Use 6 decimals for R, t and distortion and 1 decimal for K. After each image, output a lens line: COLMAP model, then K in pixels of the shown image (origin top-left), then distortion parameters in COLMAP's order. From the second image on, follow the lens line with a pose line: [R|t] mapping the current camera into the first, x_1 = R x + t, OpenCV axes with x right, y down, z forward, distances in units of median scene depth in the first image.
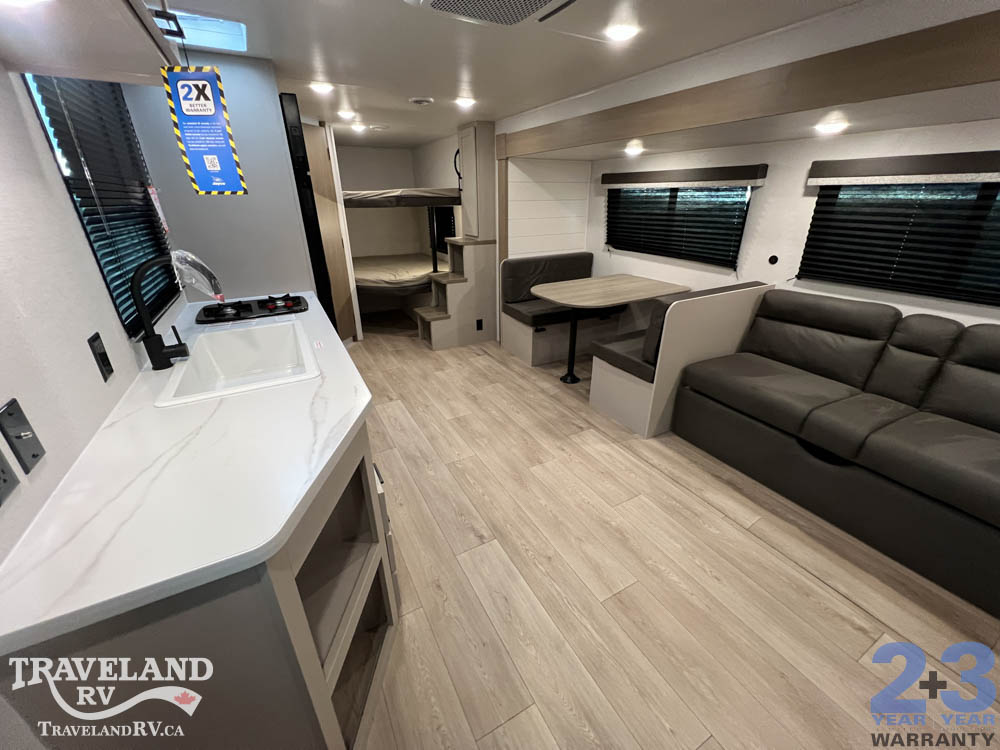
lens RADIAL K [[399.7, 0, 498.1], [0, 399.7, 373.4], [0, 0, 1]] dist [-0.001277, -0.000078]
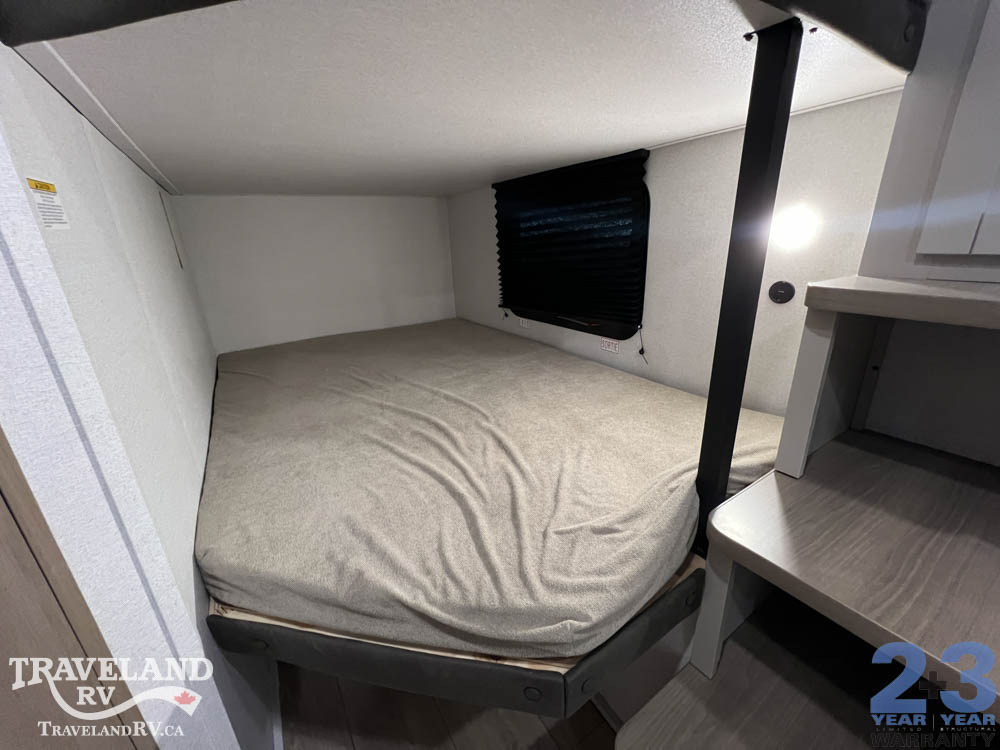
lens RADIAL K [[397.8, 0, 498.7], [0, 397.8, 373.6], [0, 0, 1]] dist [-0.000328, 0.000027]
pose [[0.996742, -0.055619, 0.058413, -0.402266], [0.060389, 0.994690, -0.083335, -0.462813], [-0.053467, 0.086591, 0.994808, 1.324709]]
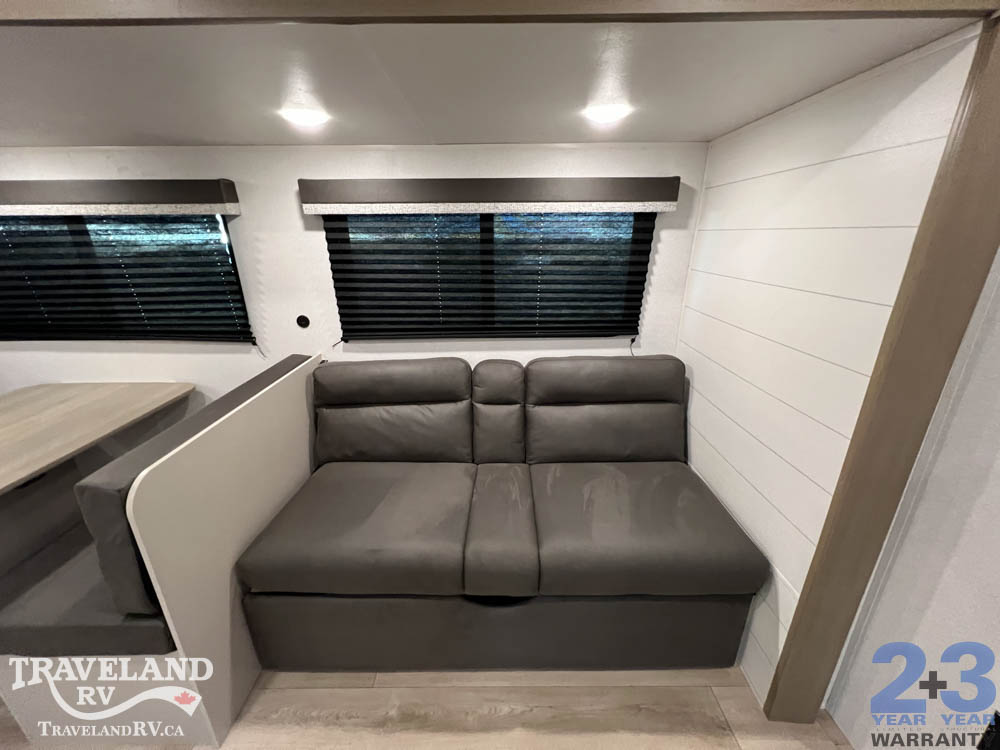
lens RADIAL K [[397.8, 0, 498.7], [0, 397.8, 373.6], [0, 0, 1]] dist [-0.000328, 0.000027]
pose [[0.479389, -0.288930, 0.828677, 0.255192], [0.361653, 0.925386, 0.113434, -0.154365], [-0.799621, 0.245314, 0.548112, 0.374162]]
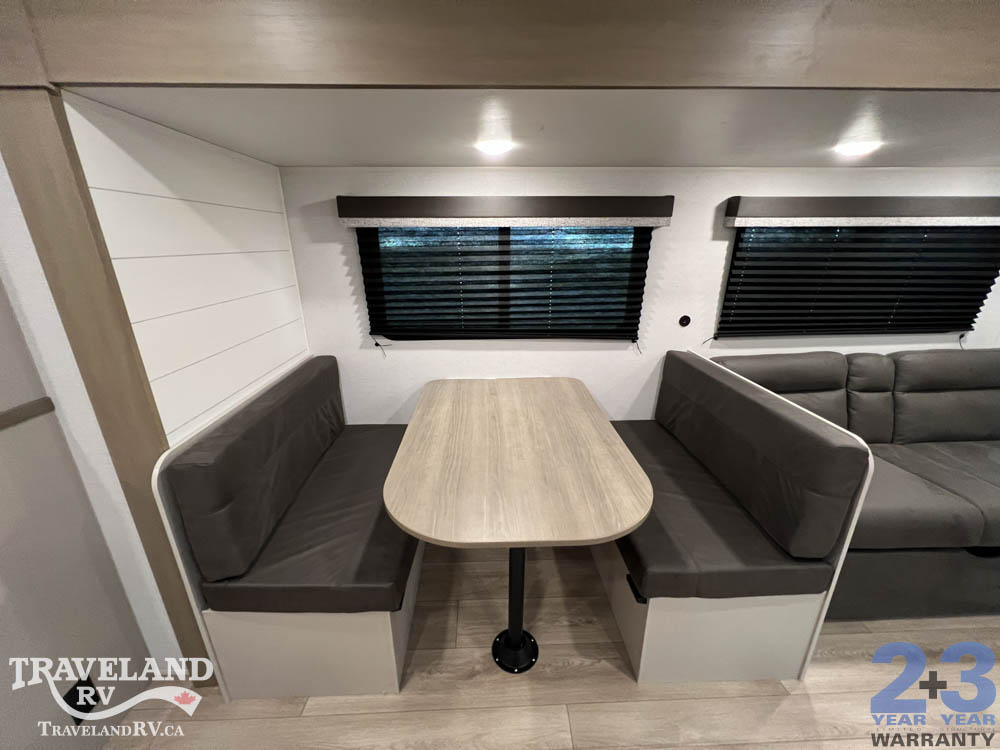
lens RADIAL K [[397.8, 0, 498.7], [0, 397.8, 373.6], [0, 0, 1]] dist [-0.000328, 0.000027]
pose [[0.448719, -0.276455, 0.849838, -0.137730], [0.367753, 0.923823, 0.106347, -0.390927], [-0.814499, 0.264810, 0.516204, 0.896390]]
